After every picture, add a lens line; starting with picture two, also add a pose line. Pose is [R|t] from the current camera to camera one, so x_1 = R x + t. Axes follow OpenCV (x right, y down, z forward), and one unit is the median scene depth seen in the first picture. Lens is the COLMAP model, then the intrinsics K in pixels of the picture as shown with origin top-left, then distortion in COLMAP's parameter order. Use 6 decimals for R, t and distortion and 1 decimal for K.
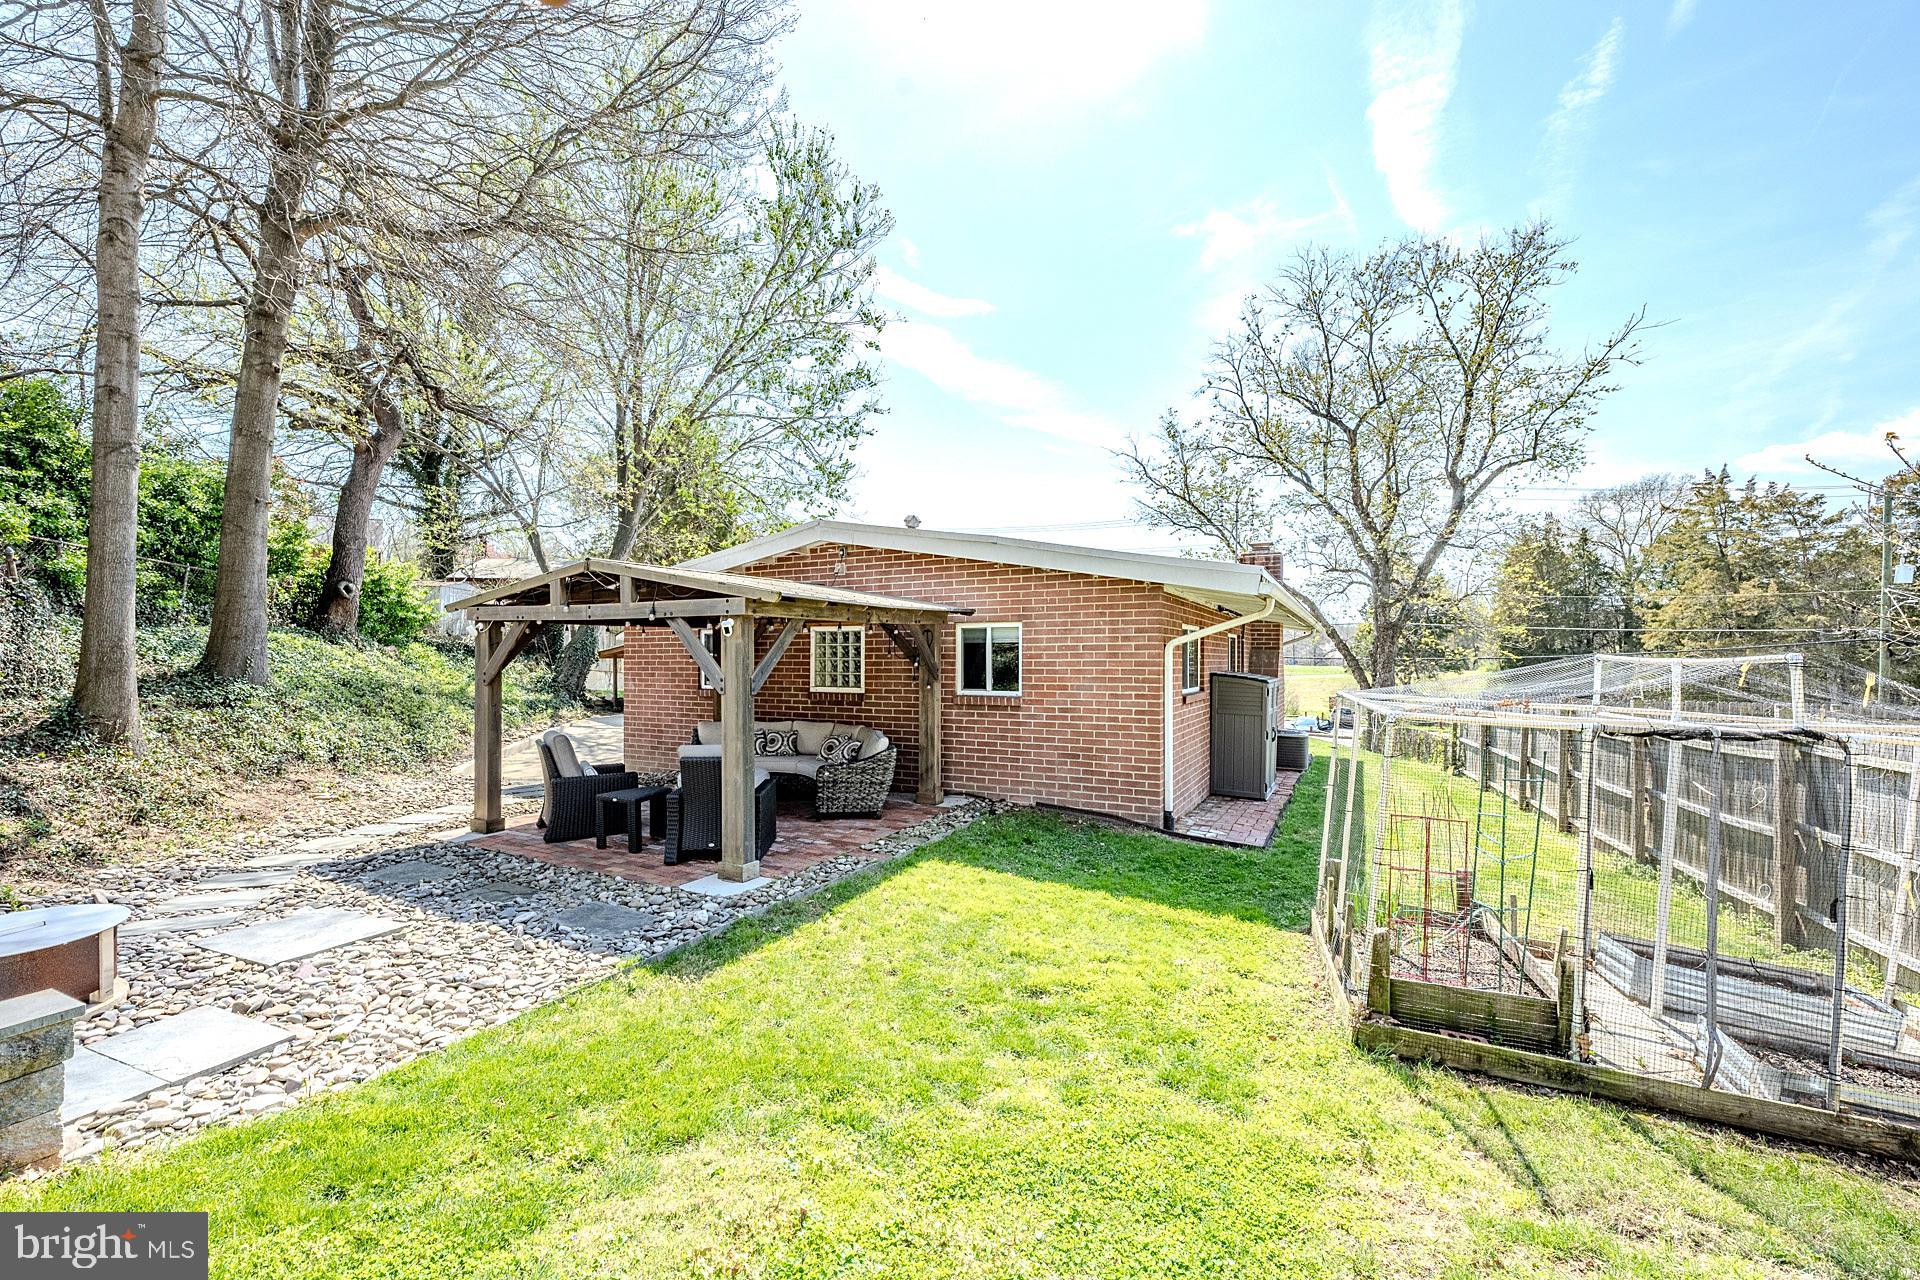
lens RADIAL K [[767.9, 0, 941.0], [0, 767.9, 661.6], [0, 0, 1]] dist [-0.002581, -0.000393]
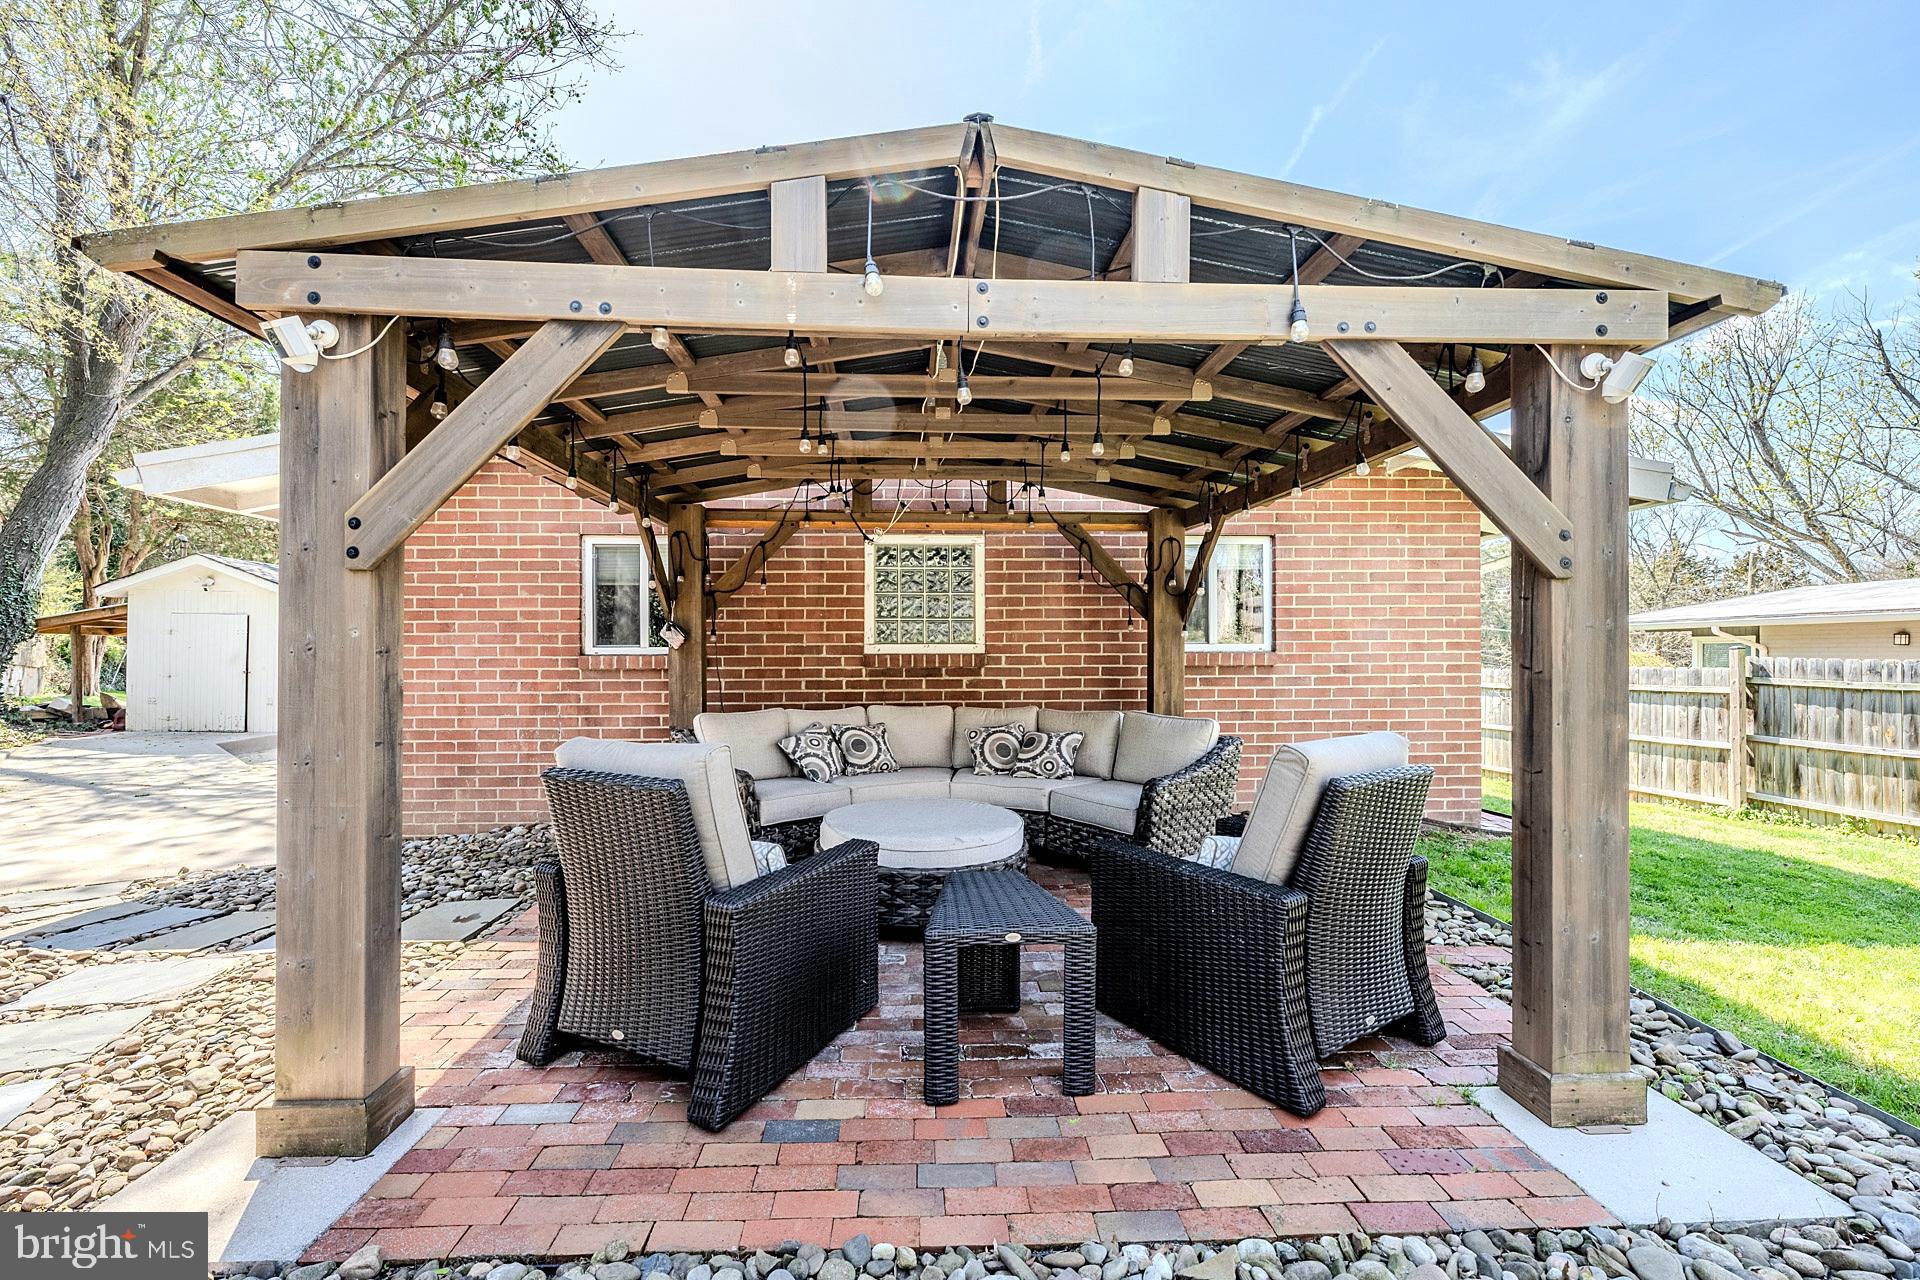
lens RADIAL K [[786.4, 0, 960.7], [0, 786.4, 656.6], [0, 0, 1]] dist [-0.000917, 0.000249]
pose [[0.860897, -0.003474, 0.508768, -0.461261], [0.006169, 0.999974, -0.003611, 0.050784], [-0.508742, 0.006248, 0.860896, 0.558507]]
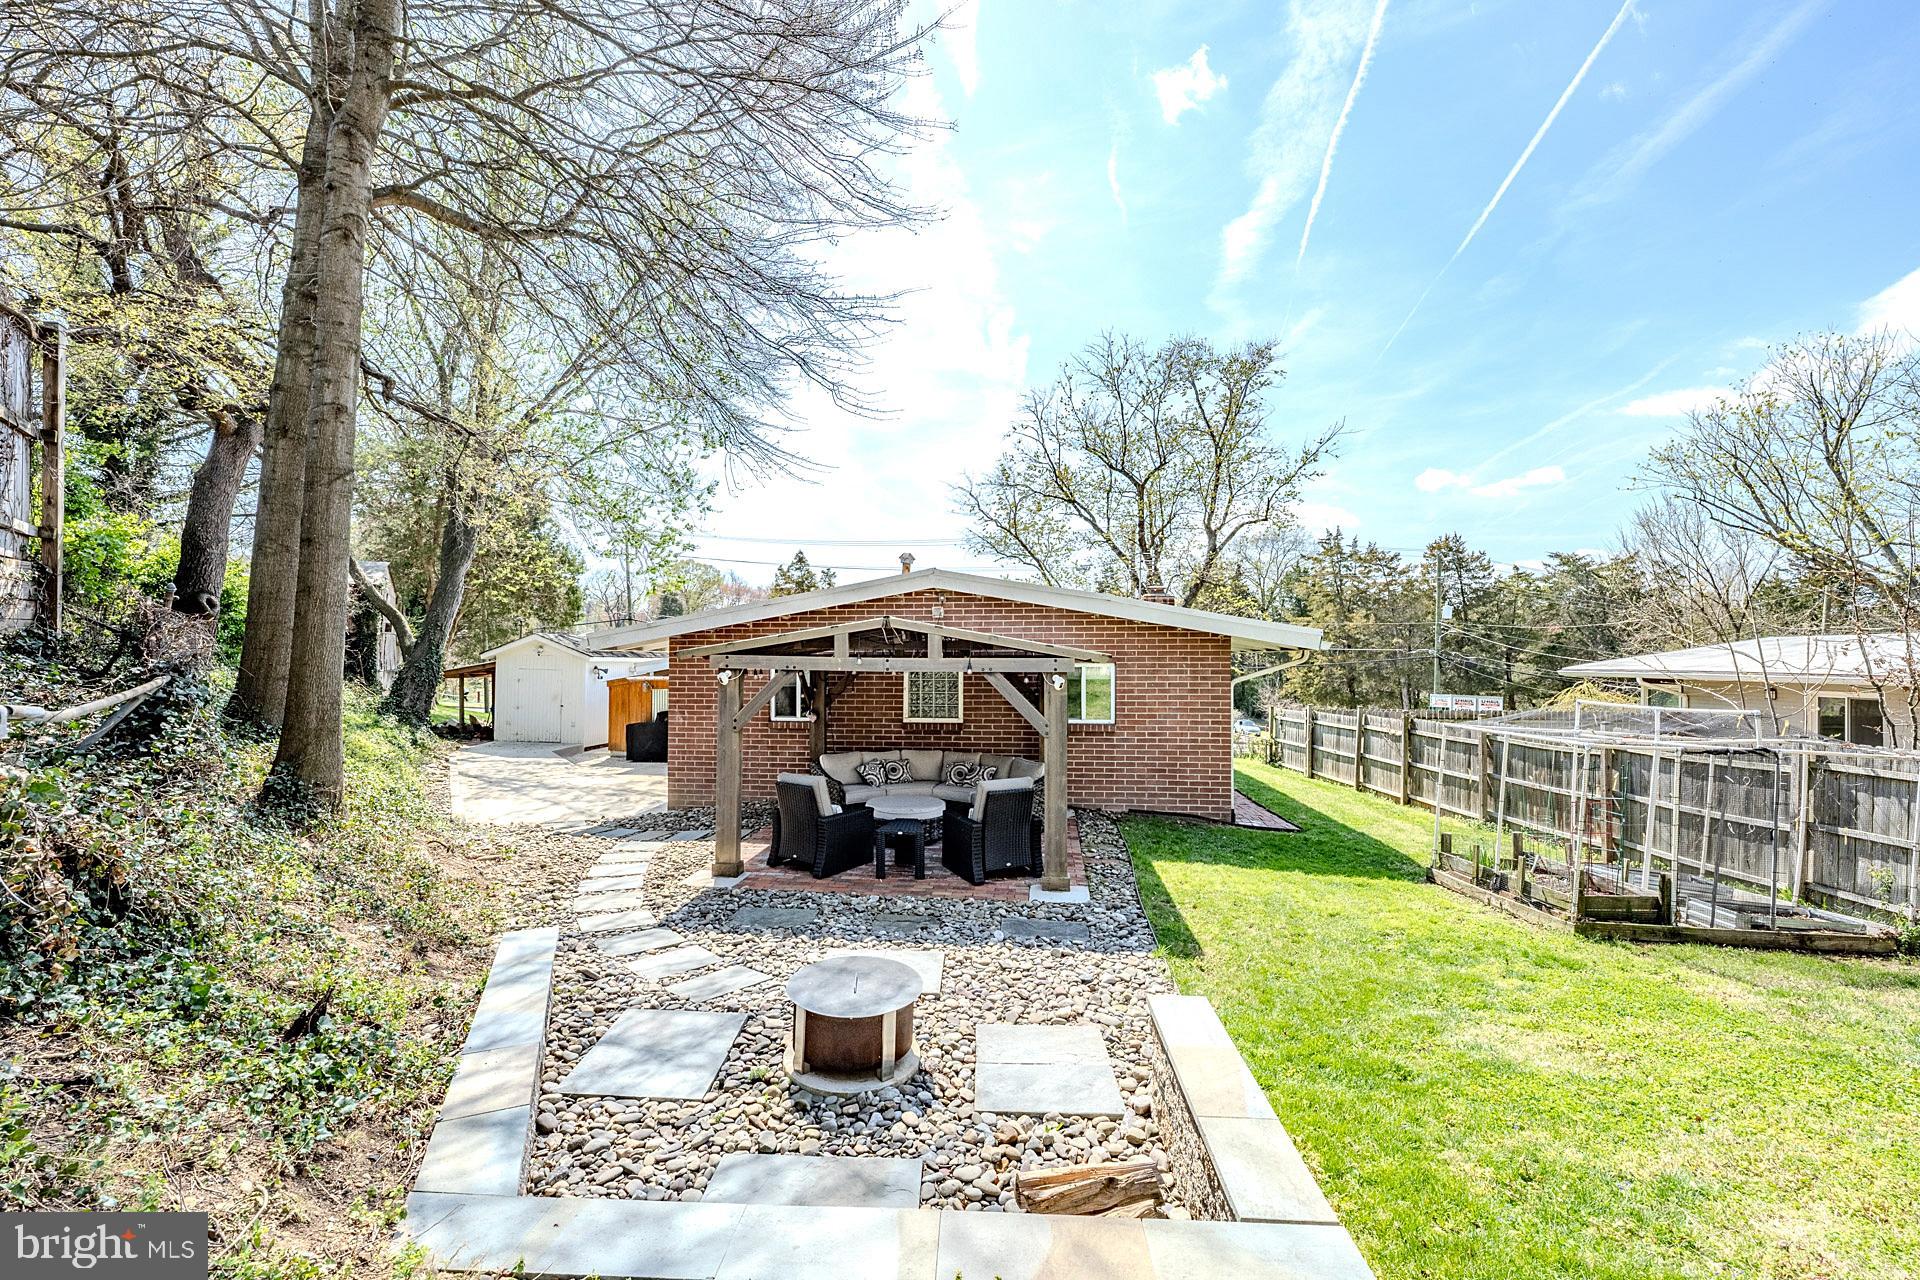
lens RADIAL K [[757.6, 0, 955.4], [0, 757.6, 662.3], [0, 0, 1]] dist [-0.001064, 0.000070]
pose [[0.933363, 0.000836, 0.358933, -0.567717], [0.001593, 0.999978, -0.006471, -0.045692], [-0.358930, 0.006612, 0.933341, -0.041697]]
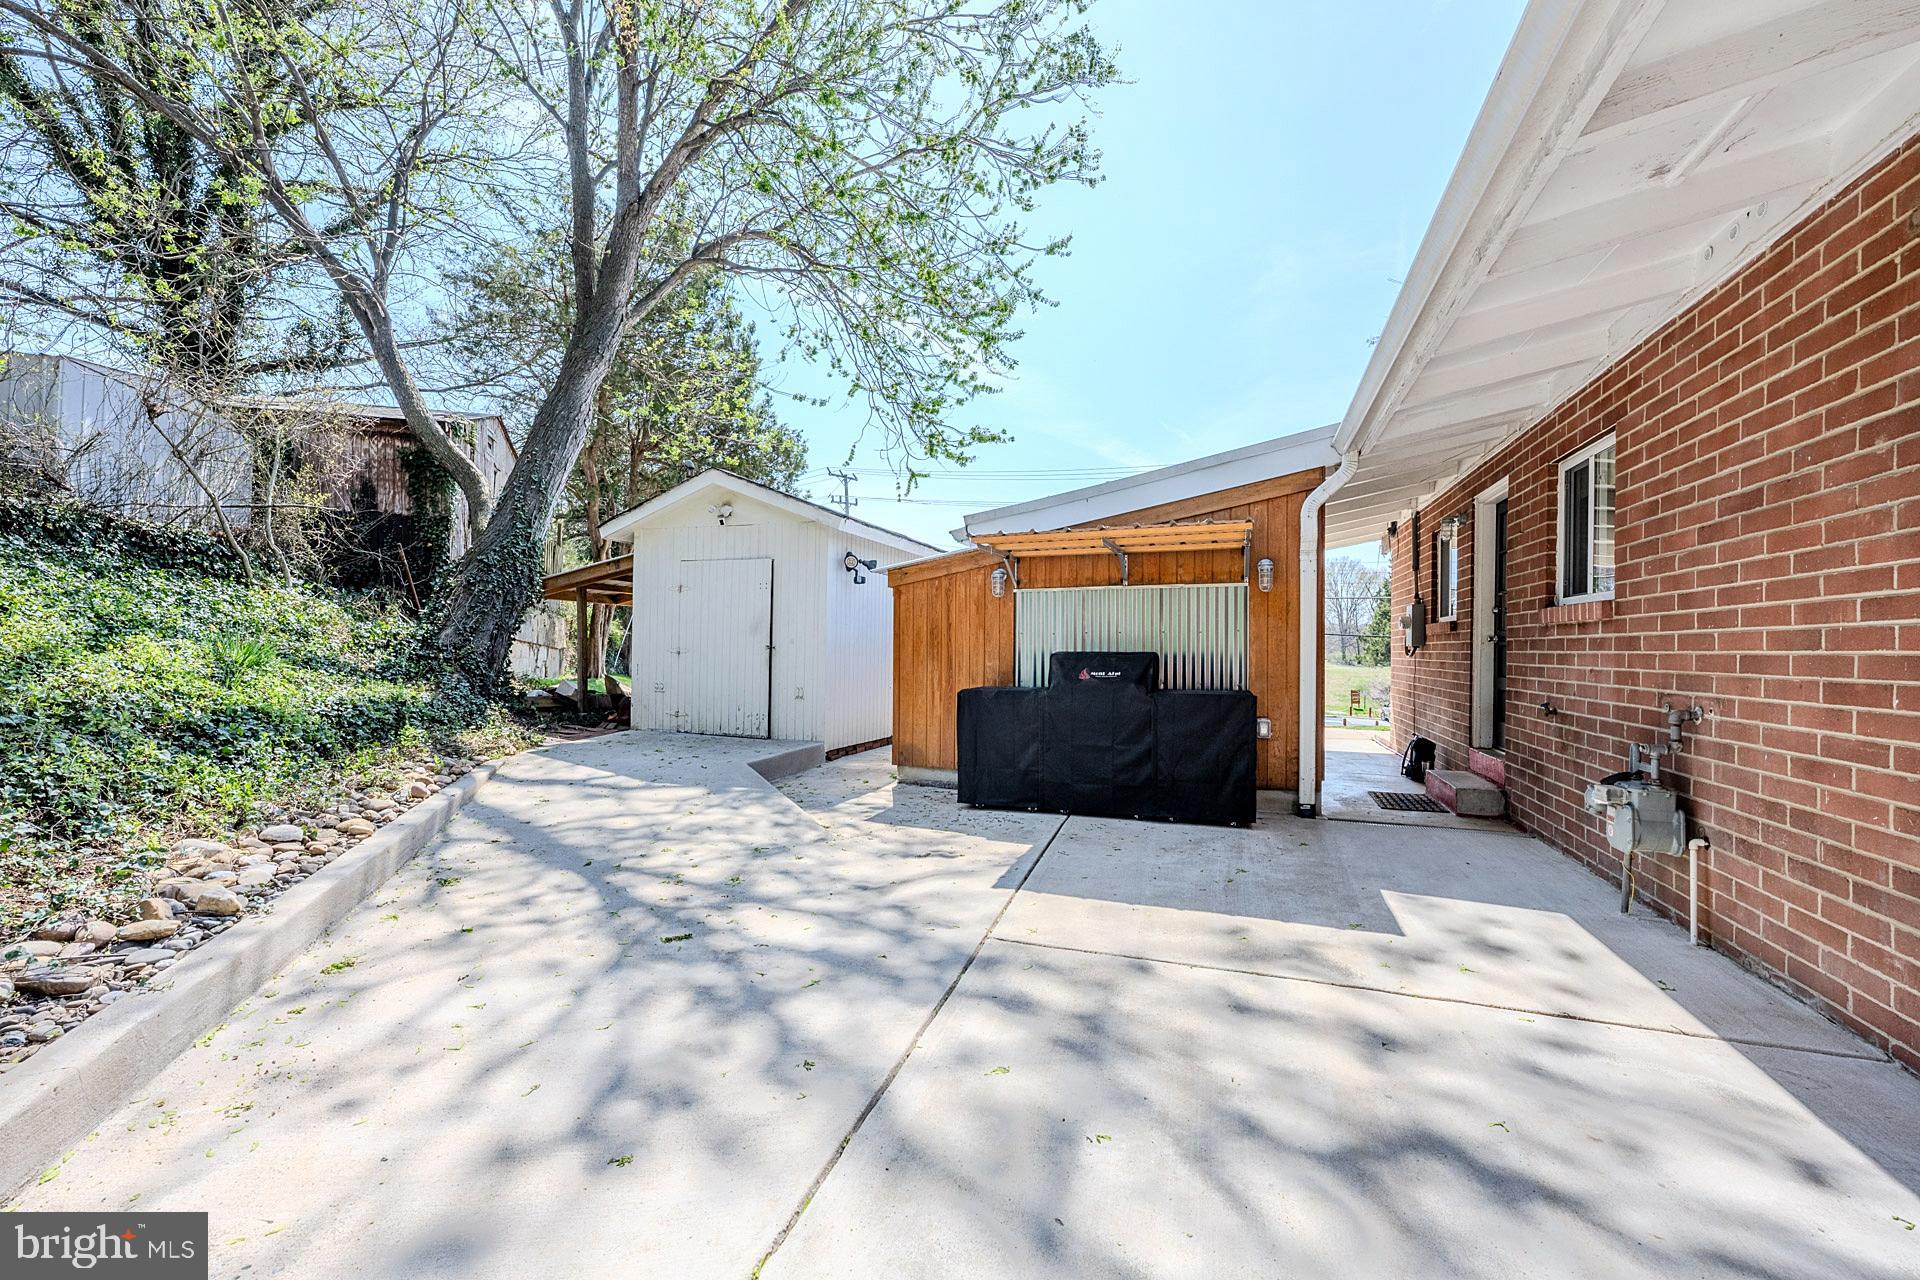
lens RADIAL K [[786.4, 0, 960.7], [0, 786.4, 656.6], [0, 0, 1]] dist [-0.000917, 0.000249]
pose [[0.992066, 0.001592, 0.125704, -0.742805], [-0.001739, 0.999998, 0.001060, 0.075505], [-0.125702, -0.001270, 0.992067, 1.486449]]
